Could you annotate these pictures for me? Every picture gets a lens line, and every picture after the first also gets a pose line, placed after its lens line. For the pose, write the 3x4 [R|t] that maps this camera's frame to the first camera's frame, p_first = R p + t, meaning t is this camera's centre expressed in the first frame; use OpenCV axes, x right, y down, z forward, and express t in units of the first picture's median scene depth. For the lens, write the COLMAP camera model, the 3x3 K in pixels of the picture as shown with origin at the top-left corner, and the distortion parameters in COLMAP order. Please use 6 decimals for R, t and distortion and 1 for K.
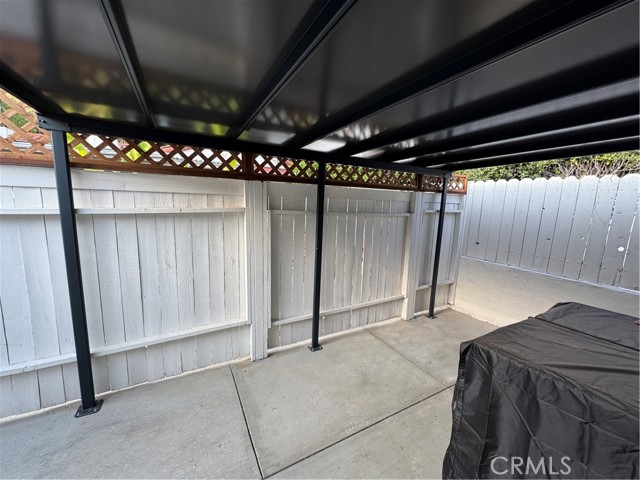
lens RADIAL K [[254.4, 0, 318.6], [0, 254.4, 241.3], [0, 0, 1]] dist [-0.001920, 0.000222]
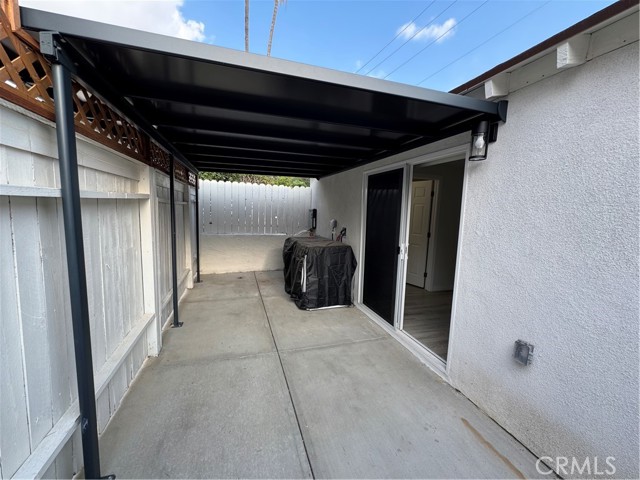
lens RADIAL K [[254.4, 0, 318.6], [0, 254.4, 241.3], [0, 0, 1]] dist [-0.001920, 0.000222]
pose [[0.187260, -0.148448, 0.971029, -1.019292], [0.117251, 0.984826, 0.127946, -0.004703], [-0.975288, 0.089895, 0.201824, 0.175187]]
